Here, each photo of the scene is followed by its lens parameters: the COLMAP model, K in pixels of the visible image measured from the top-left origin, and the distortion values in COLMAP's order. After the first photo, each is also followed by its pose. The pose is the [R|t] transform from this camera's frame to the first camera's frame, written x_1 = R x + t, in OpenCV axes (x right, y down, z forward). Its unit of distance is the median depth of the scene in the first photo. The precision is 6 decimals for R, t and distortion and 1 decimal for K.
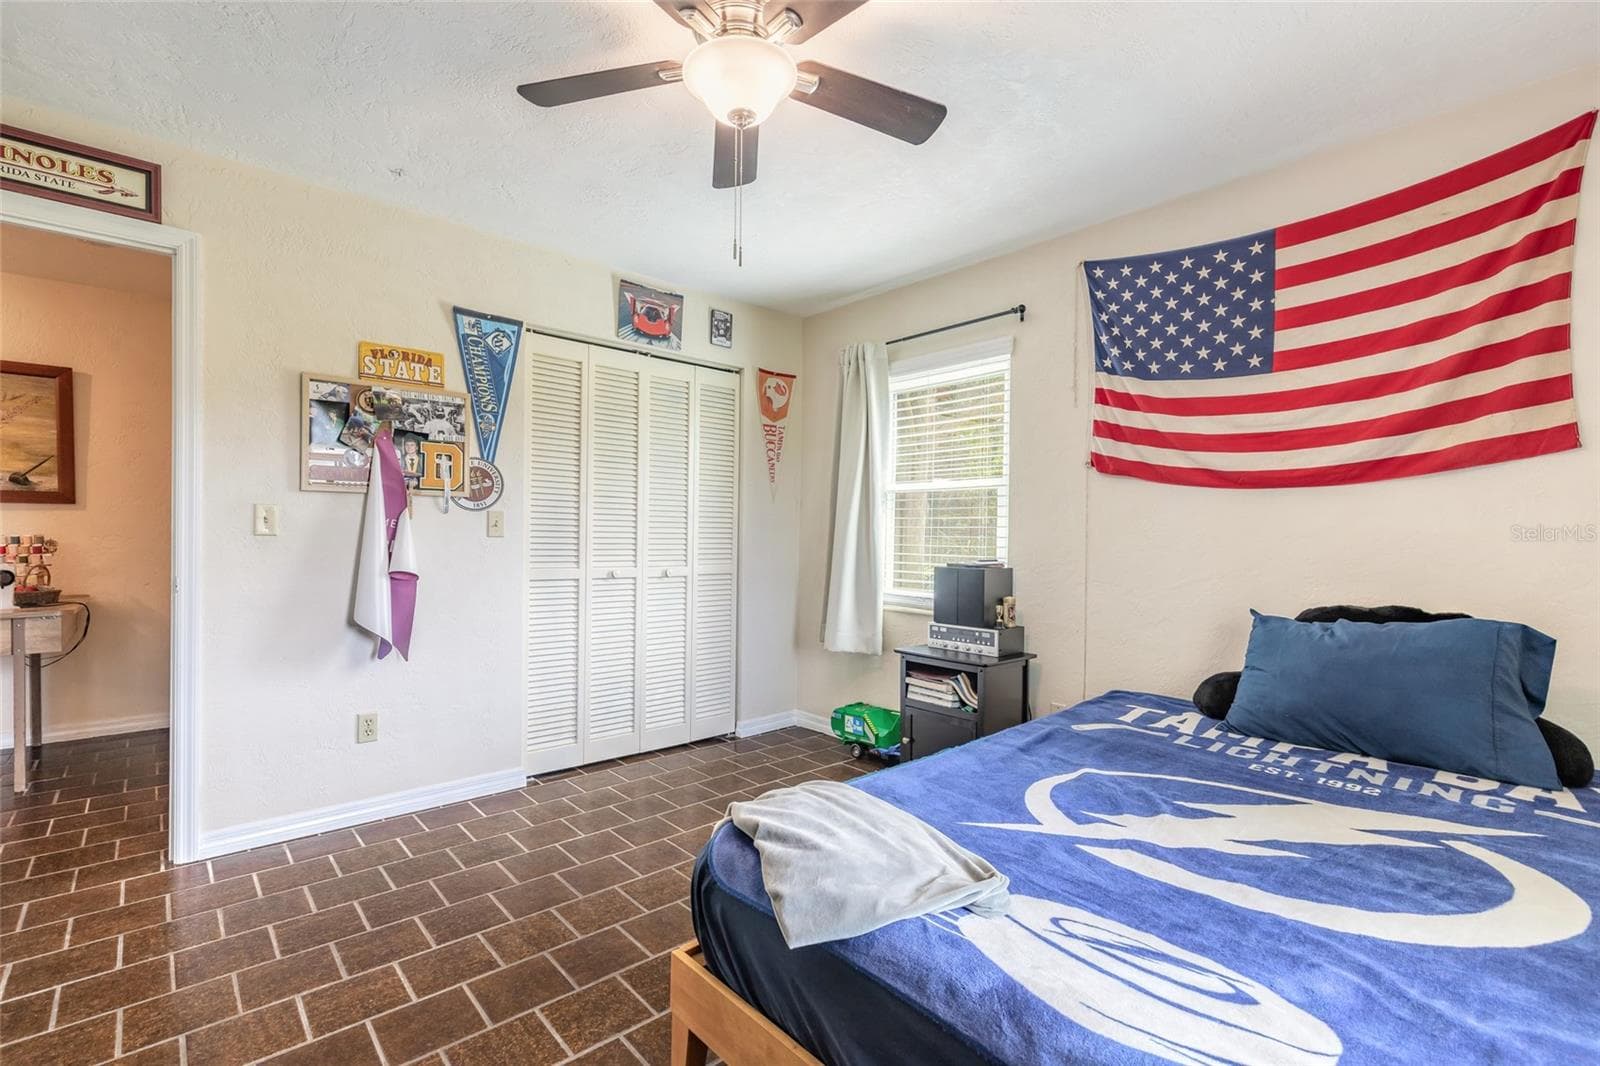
lens RADIAL K [[724.0, 0, 797.5], [0, 724.0, 538.0], [0, 0, 1]] dist [0.012276, -0.003970]
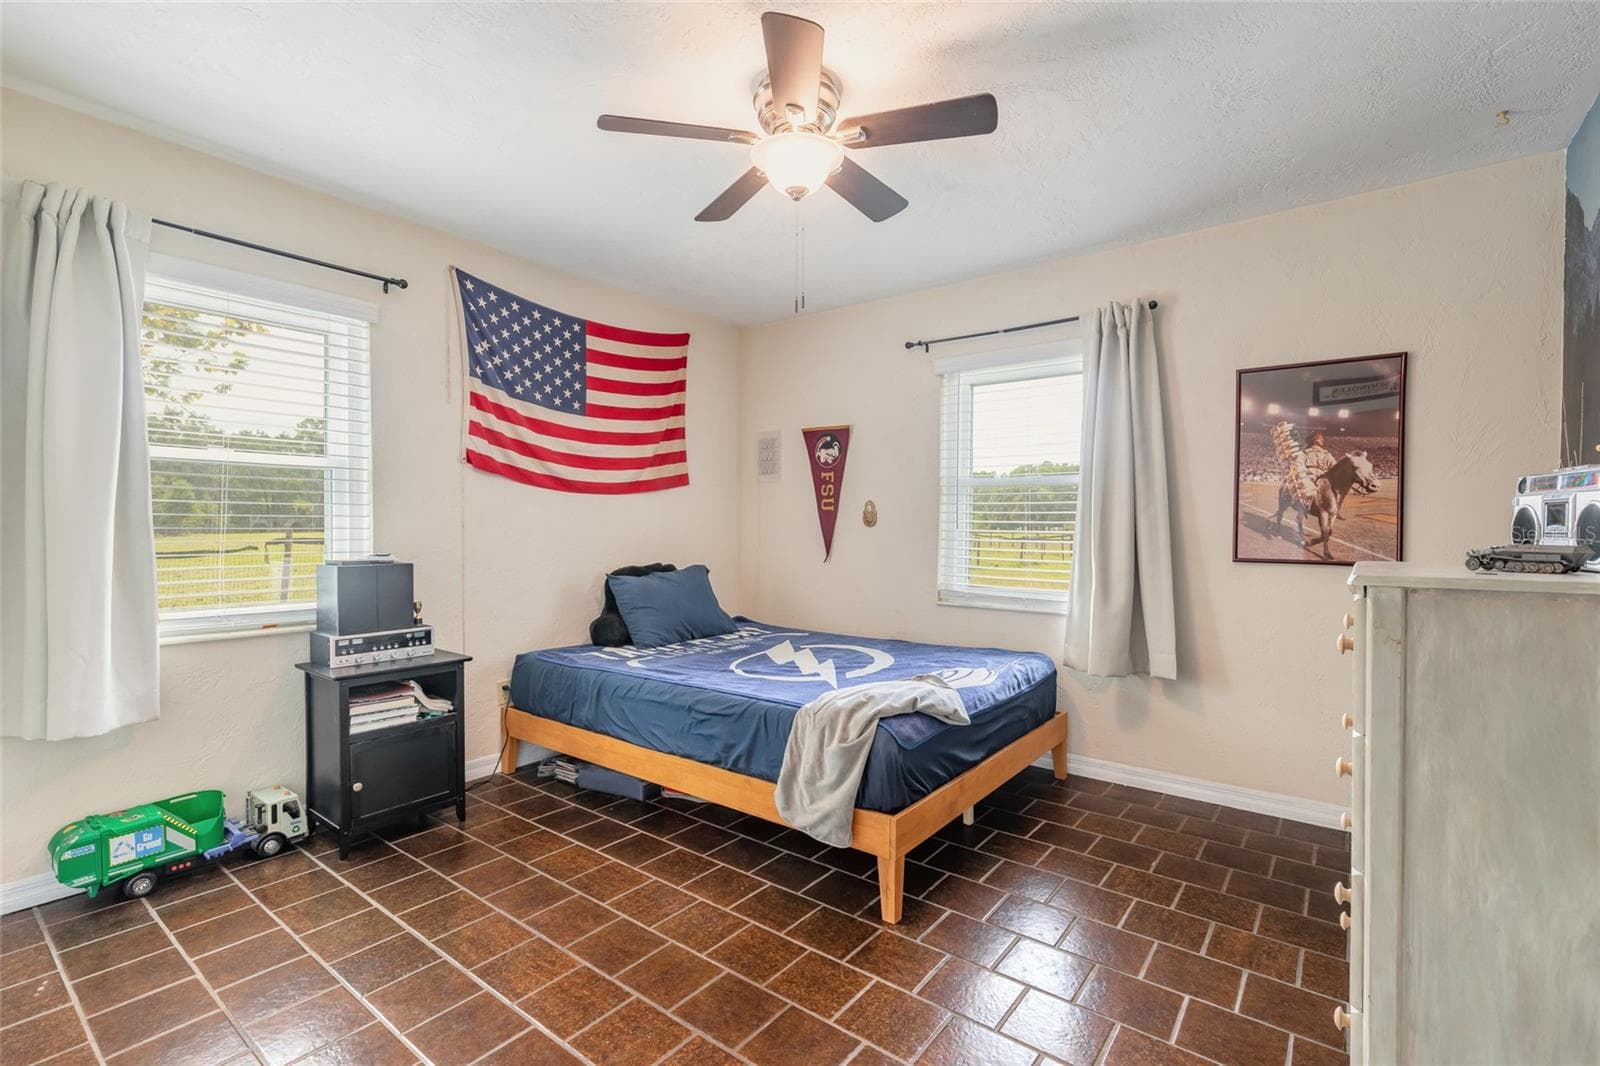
lens RADIAL K [[724.0, 0, 797.5], [0, 724.0, 538.0], [0, 0, 1]] dist [0.012276, -0.003970]
pose [[-0.179941, -0.022990, 0.983409, -0.783344], [0.001822, 0.999717, 0.023705, -0.010812], [-0.983676, 0.006057, -0.179849, 0.737594]]
